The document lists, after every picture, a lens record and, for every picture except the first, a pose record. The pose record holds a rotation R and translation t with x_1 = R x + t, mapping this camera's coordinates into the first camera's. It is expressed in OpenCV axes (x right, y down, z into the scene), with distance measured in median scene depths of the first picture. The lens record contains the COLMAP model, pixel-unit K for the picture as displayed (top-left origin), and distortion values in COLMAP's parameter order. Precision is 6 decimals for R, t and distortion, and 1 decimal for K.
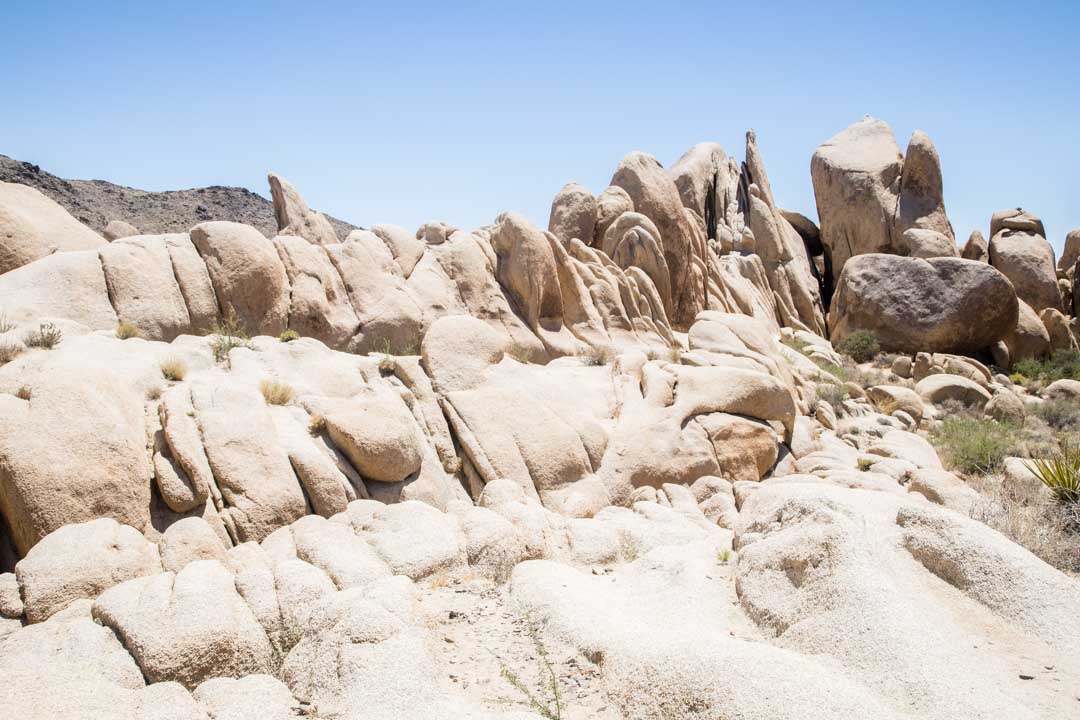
lens RADIAL K [[983.5, 0, 541.0], [0, 983.5, 363.7], [0, 0, 1]] dist [-0.013454, 0.000000]
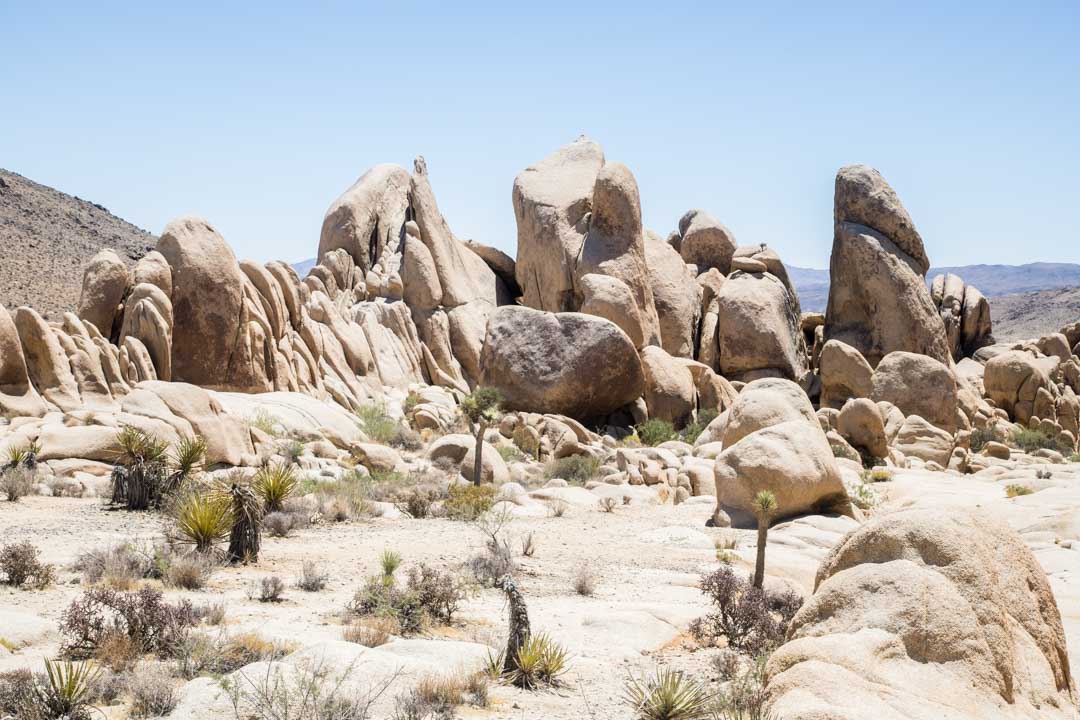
lens RADIAL K [[1573.4, 0, 539.8], [0, 1573.4, 364.8], [0, 0, 1]] dist [0.166300, 0.000000]
pose [[0.995838, 0.014255, 0.090016, 0.241315], [-0.011376, 0.999410, -0.032415, -0.007219], [-0.090425, 0.031256, 0.995413, -0.522028]]
